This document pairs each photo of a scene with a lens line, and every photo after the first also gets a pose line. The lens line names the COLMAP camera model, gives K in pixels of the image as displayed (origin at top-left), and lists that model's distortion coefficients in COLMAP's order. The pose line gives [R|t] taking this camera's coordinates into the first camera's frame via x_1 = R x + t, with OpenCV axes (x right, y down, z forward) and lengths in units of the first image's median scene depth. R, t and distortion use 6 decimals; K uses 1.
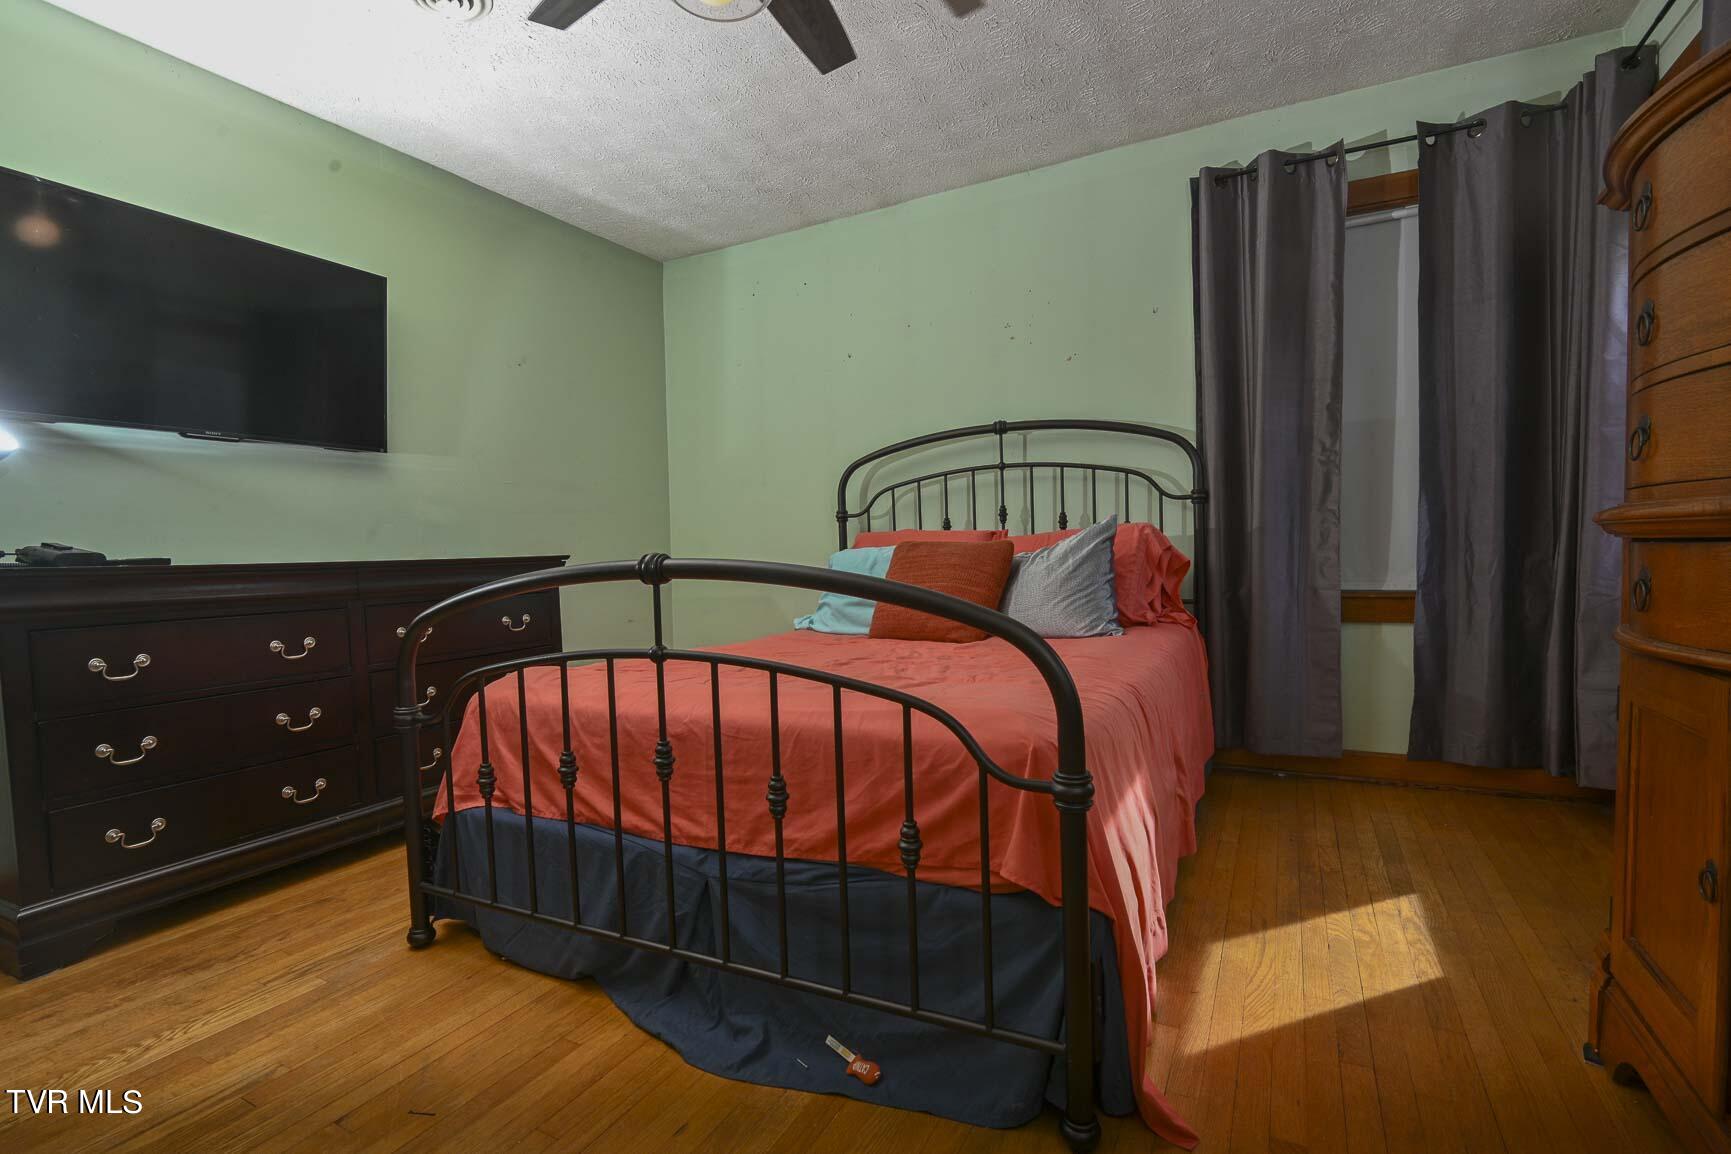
lens RADIAL K [[810.6, 0, 865.5], [0, 810.6, 577.0], [0, 0, 1]] dist [-0.004955, -0.012430]
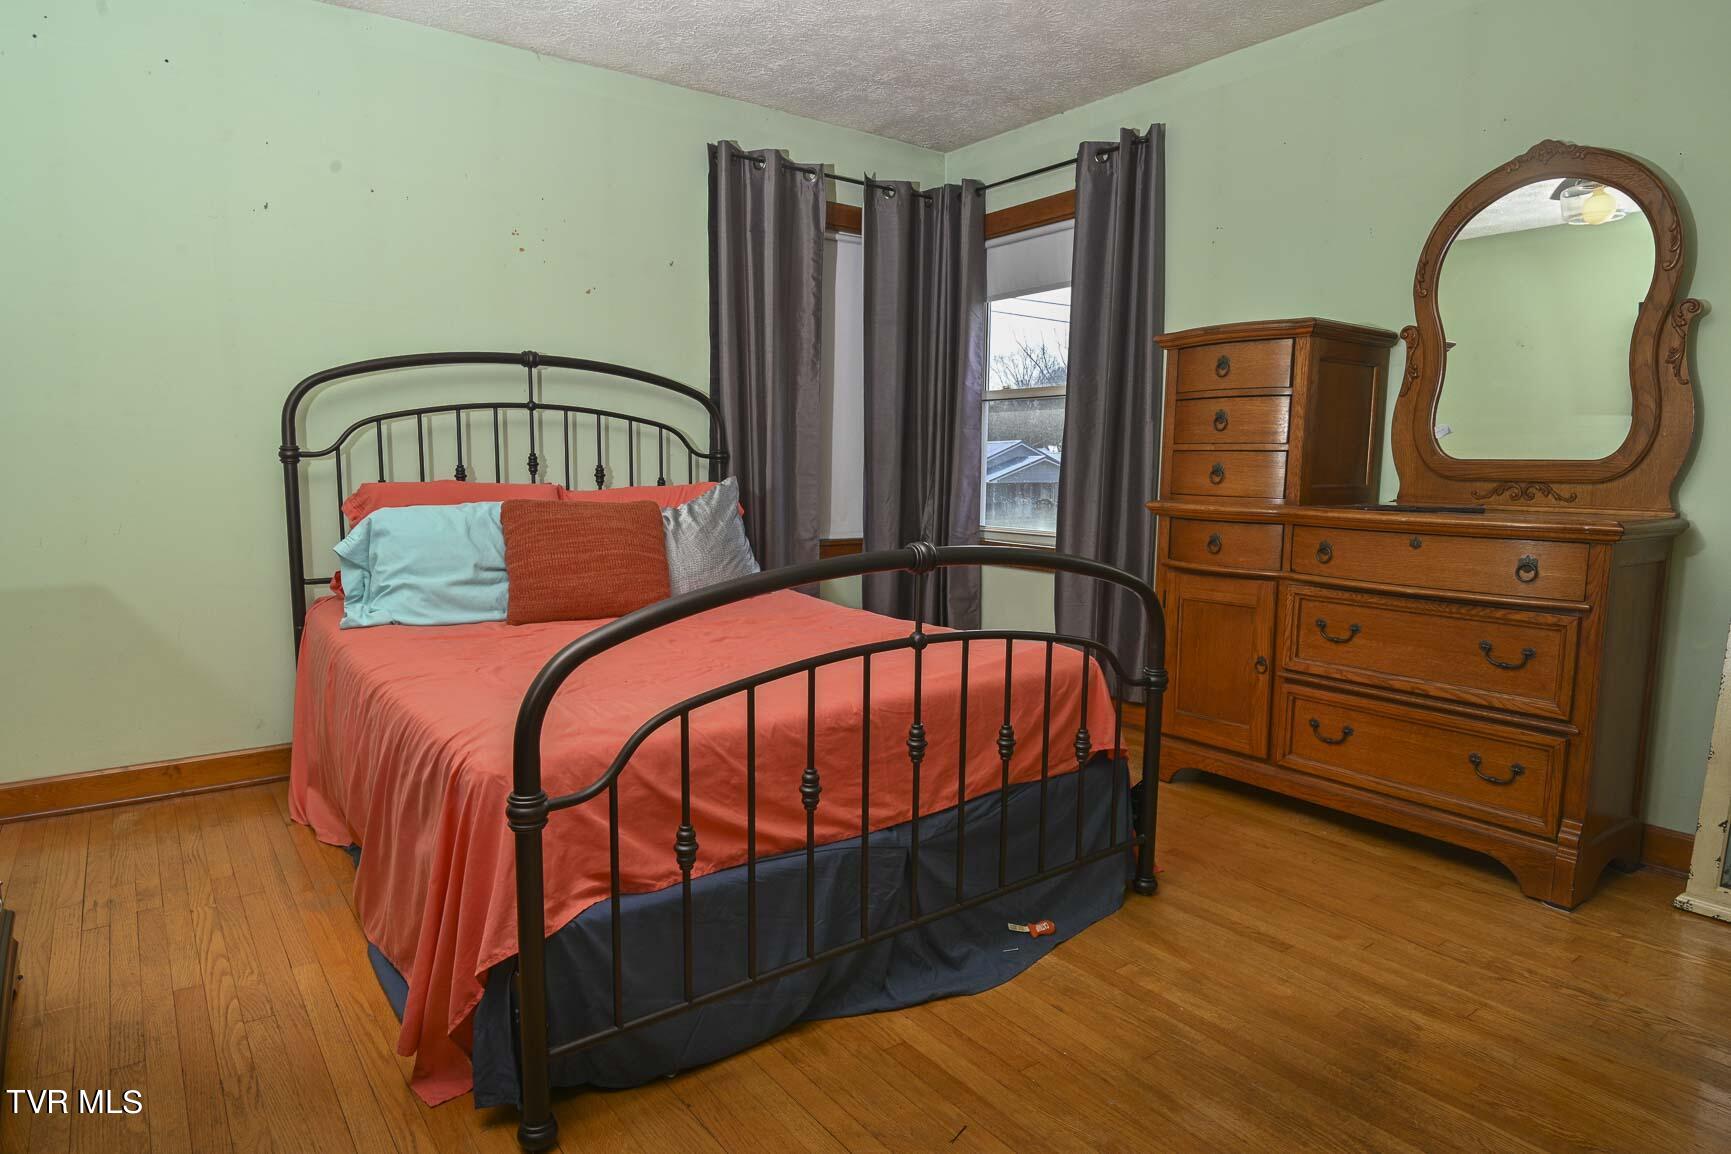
lens RADIAL K [[1030.3, 0, 864.9], [0, 1030.3, 590.7], [0, 0, 1]] dist [-0.050576, -0.000374]
pose [[0.406643, -0.081637, 0.909933, -0.822826], [0.009239, 0.996316, 0.085258, -0.041489], [-0.913541, -0.026263, 0.405899, 0.312802]]
